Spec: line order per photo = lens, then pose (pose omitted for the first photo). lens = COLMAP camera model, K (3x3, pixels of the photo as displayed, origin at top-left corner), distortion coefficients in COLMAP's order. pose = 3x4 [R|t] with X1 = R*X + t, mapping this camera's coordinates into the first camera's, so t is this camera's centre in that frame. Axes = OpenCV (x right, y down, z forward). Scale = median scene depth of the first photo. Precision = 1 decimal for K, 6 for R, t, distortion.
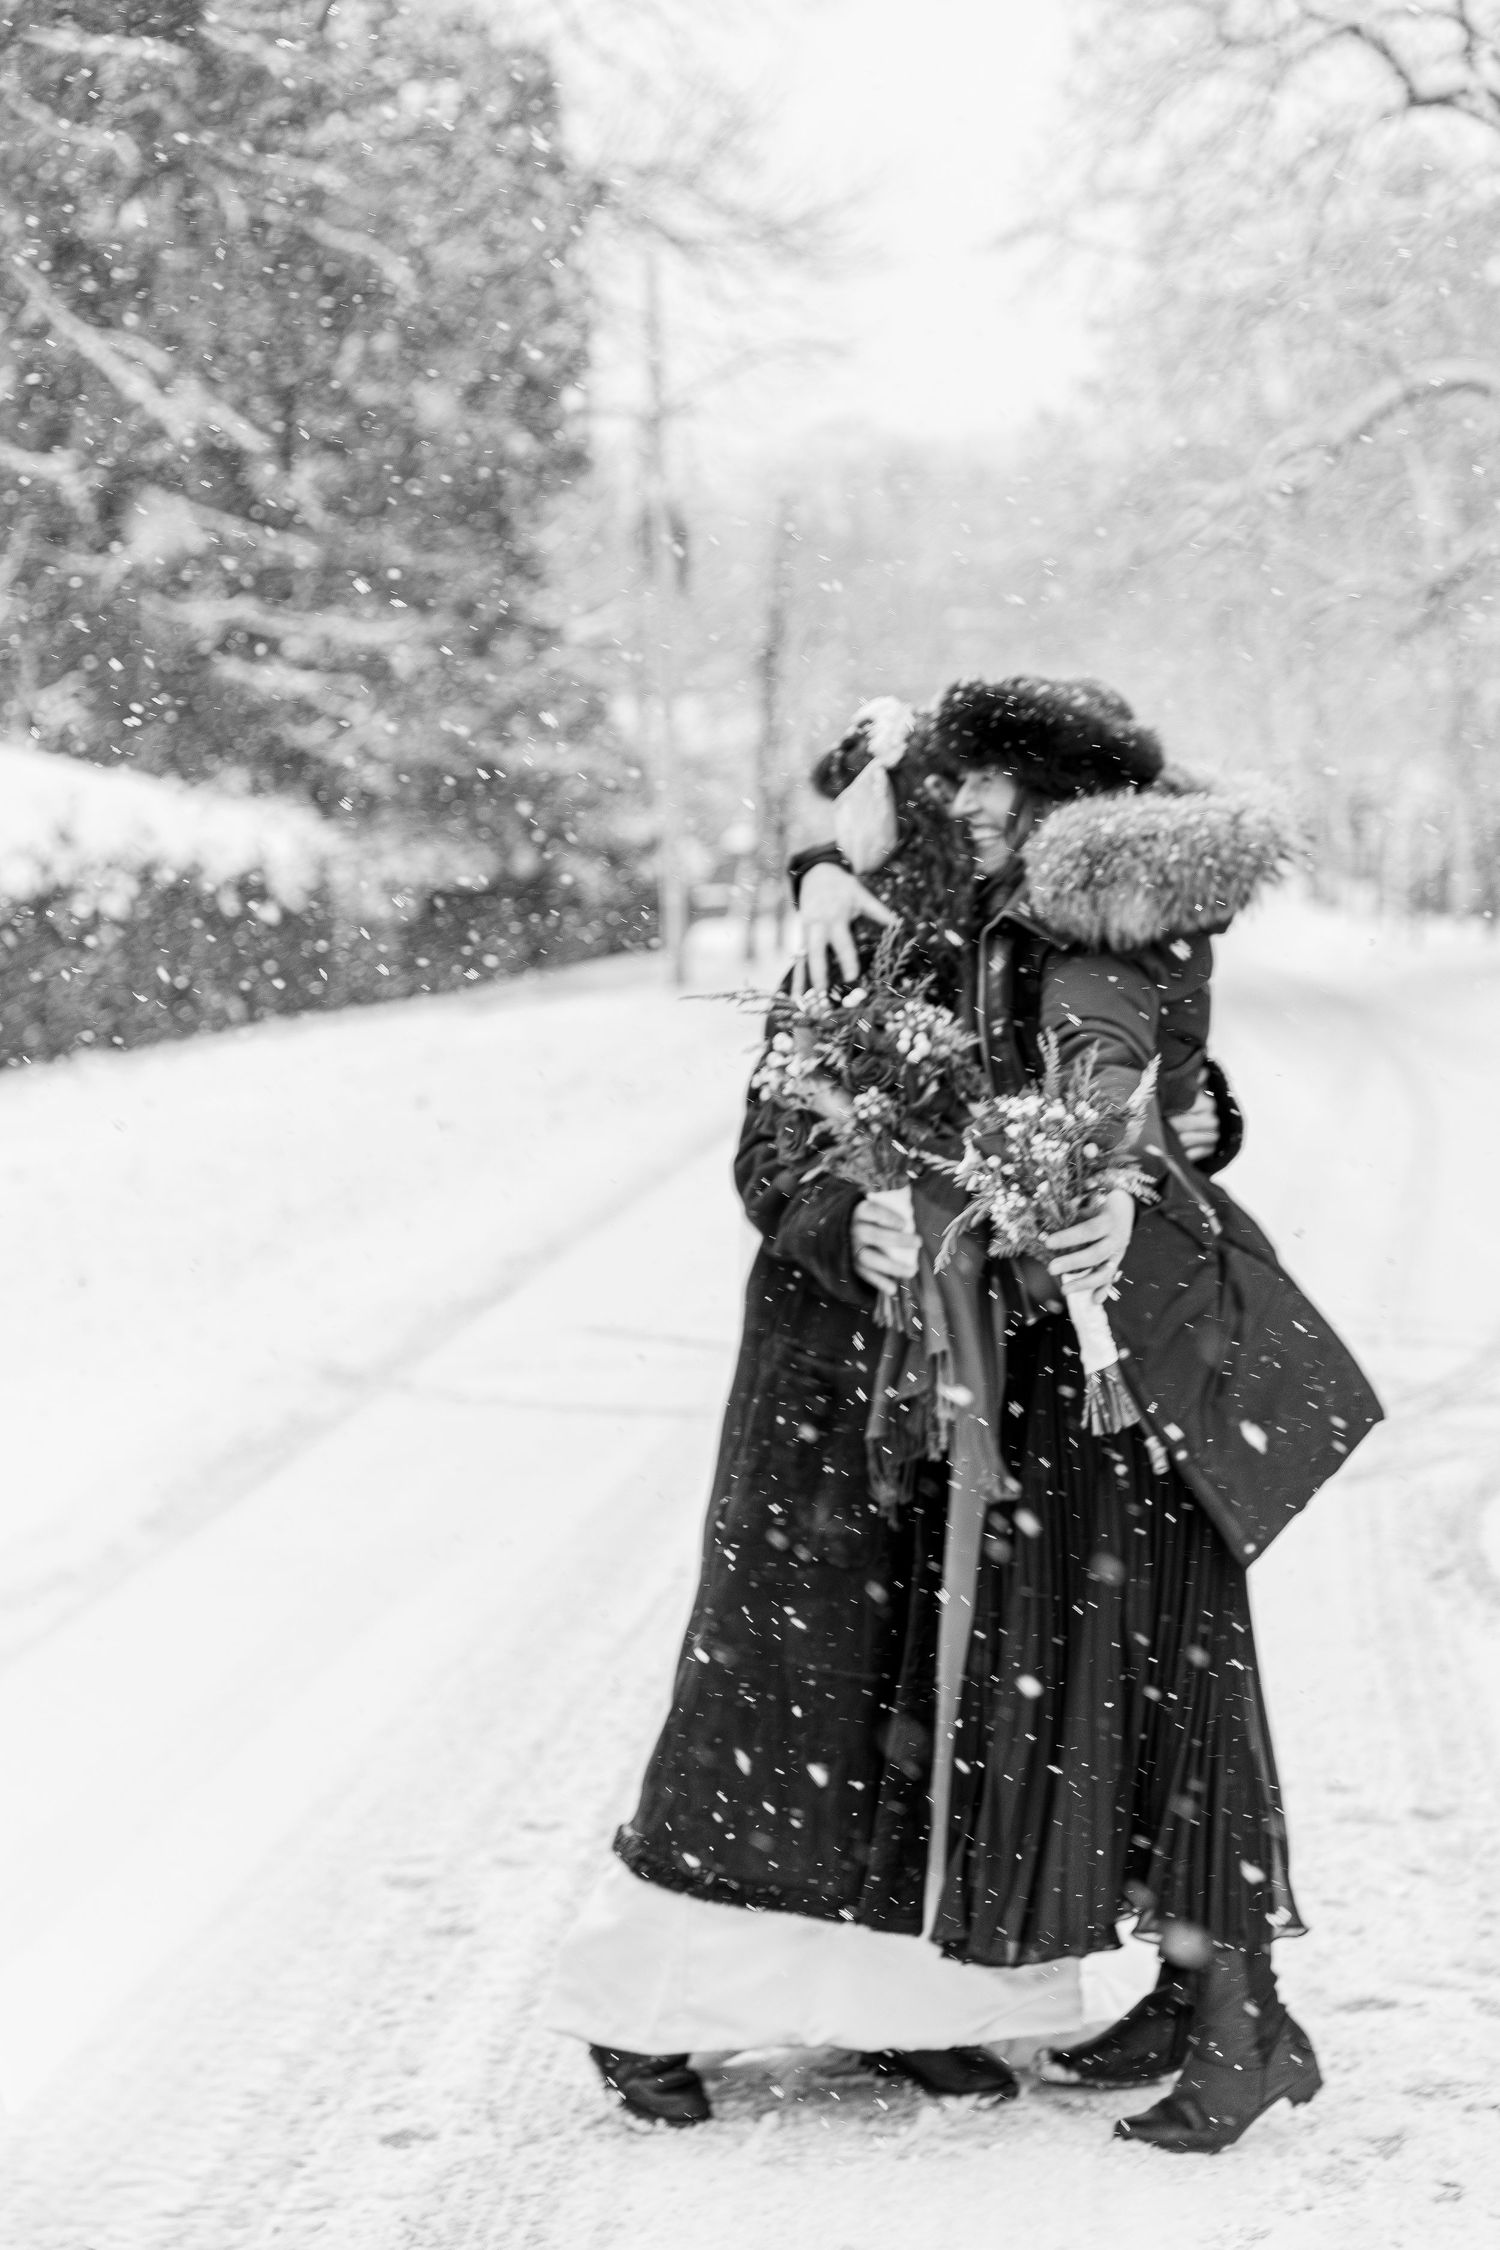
lens RADIAL K [[4462.8, 0, 751.2], [0, 4462.8, 1126.0], [0, 0, 1]] dist [0.074801, 0.000000]
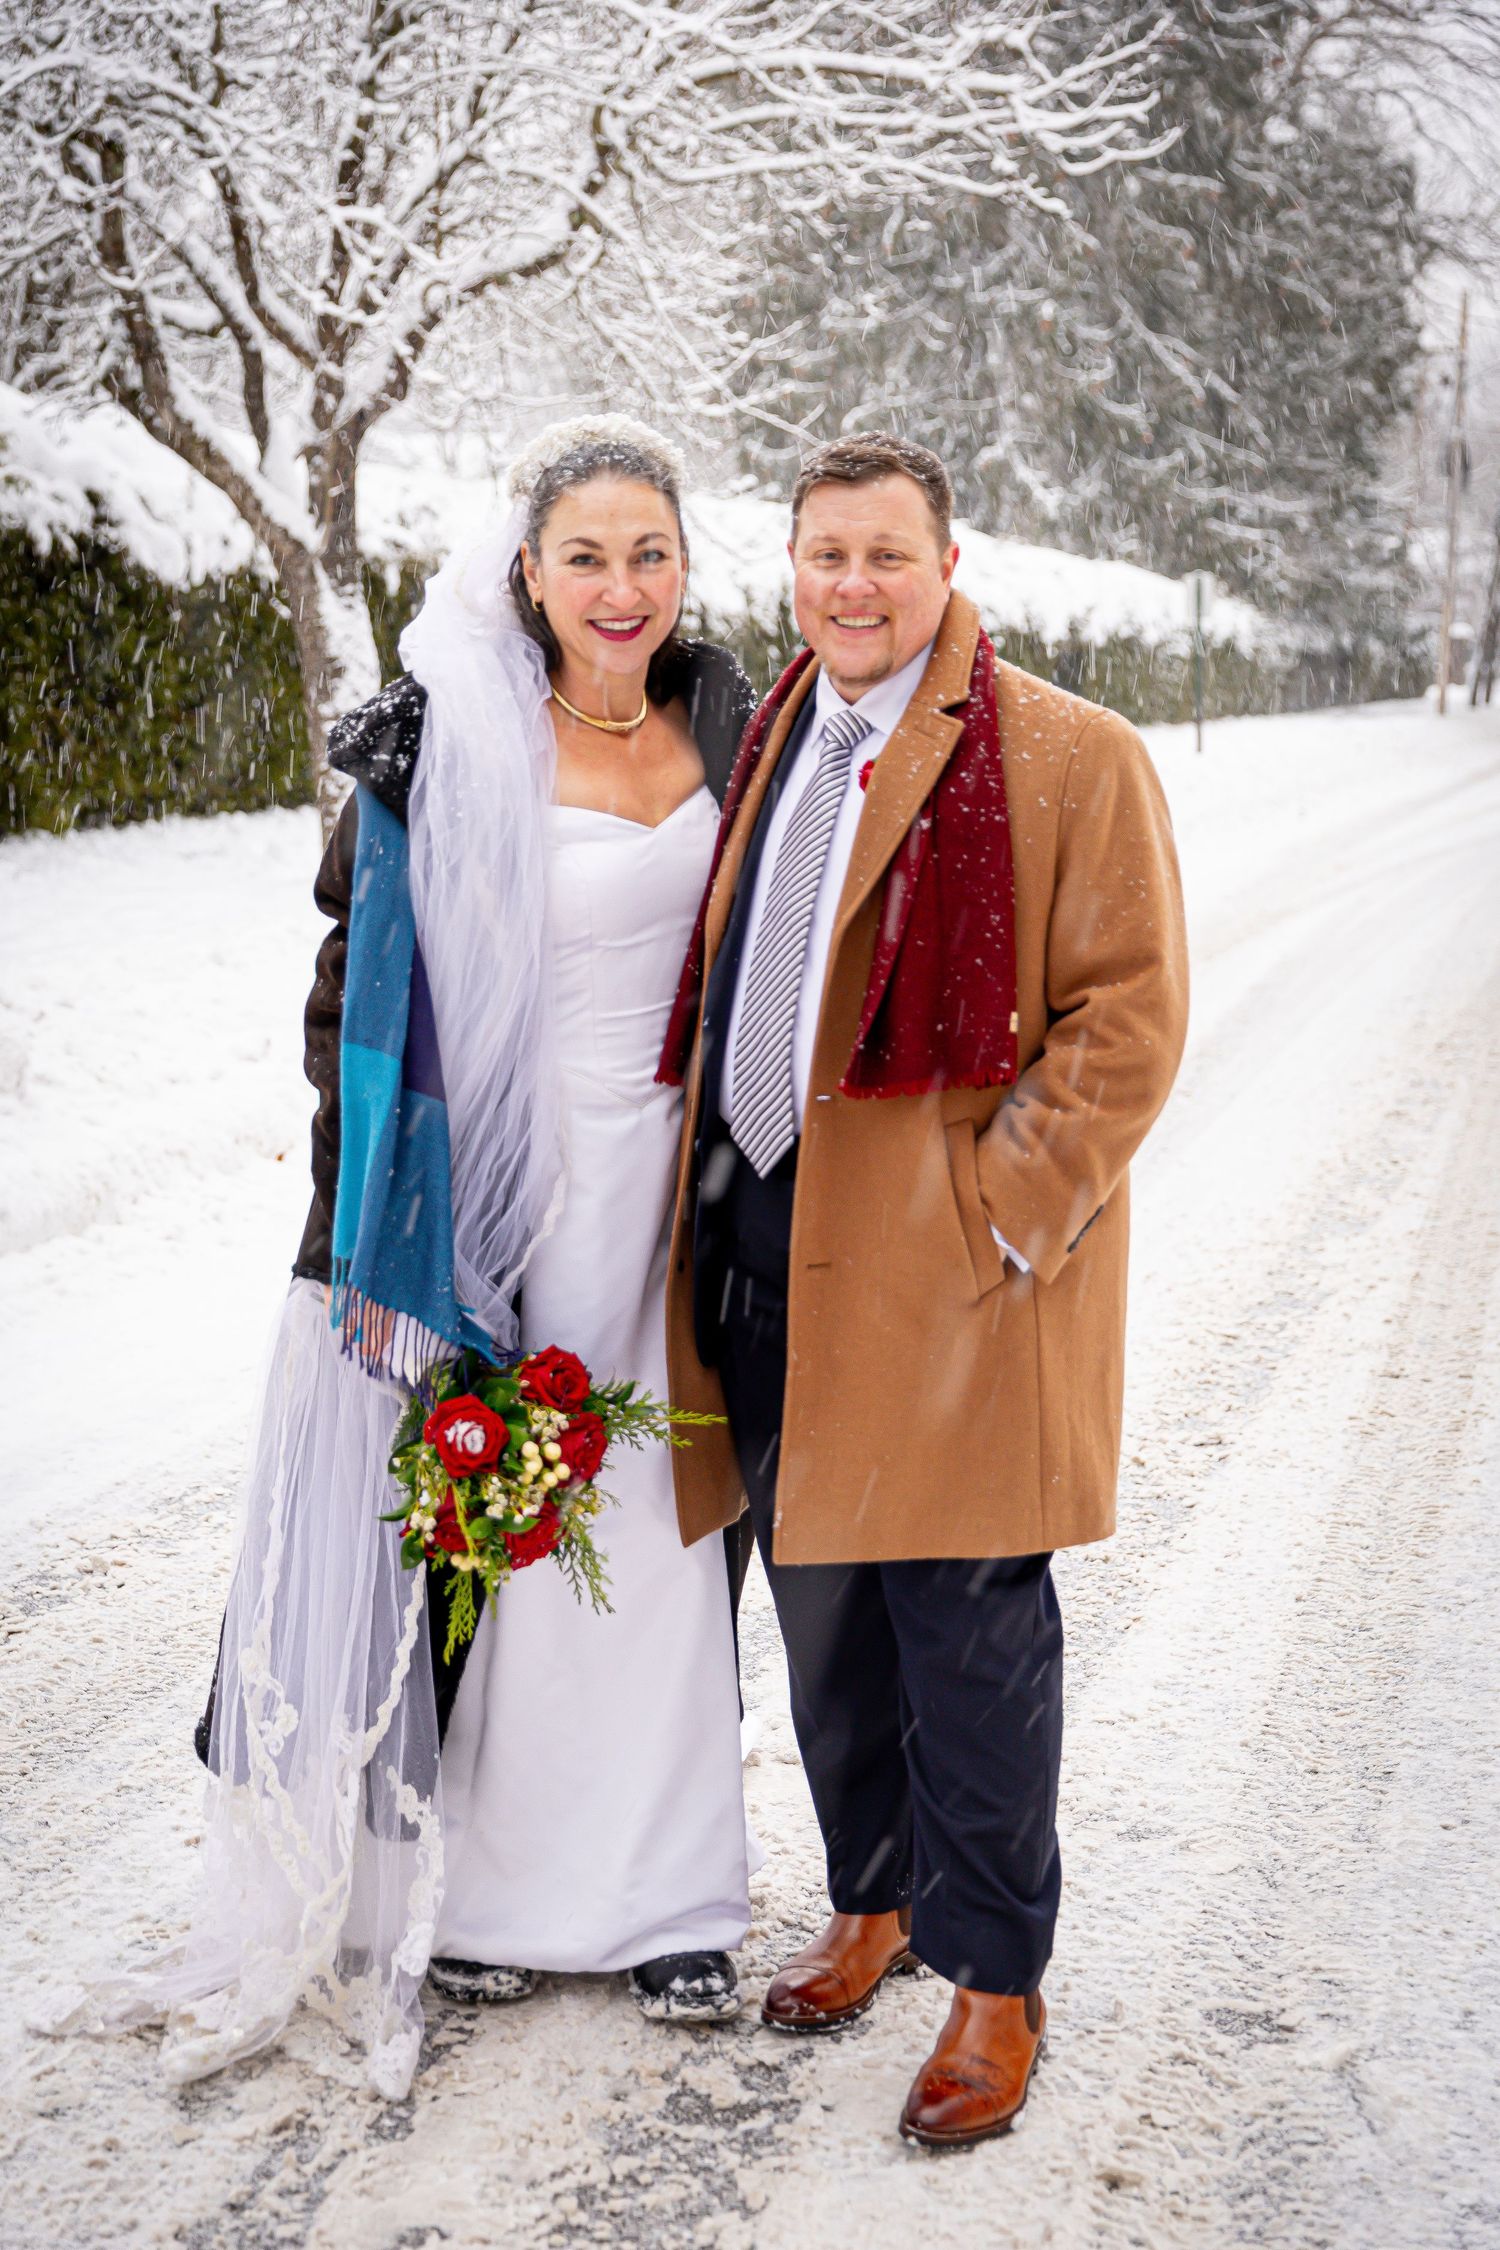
lens RADIAL K [[3166.3, 0, 746.3], [0, 3166.3, 1122.2], [0, 0, 1]] dist [-0.009503, 0.000000]
pose [[0.975014, 0.096348, -0.200162, -0.019077], [-0.076236, 0.991452, 0.105880, 0.016549], [0.208652, -0.087975, 0.974025, -0.303543]]
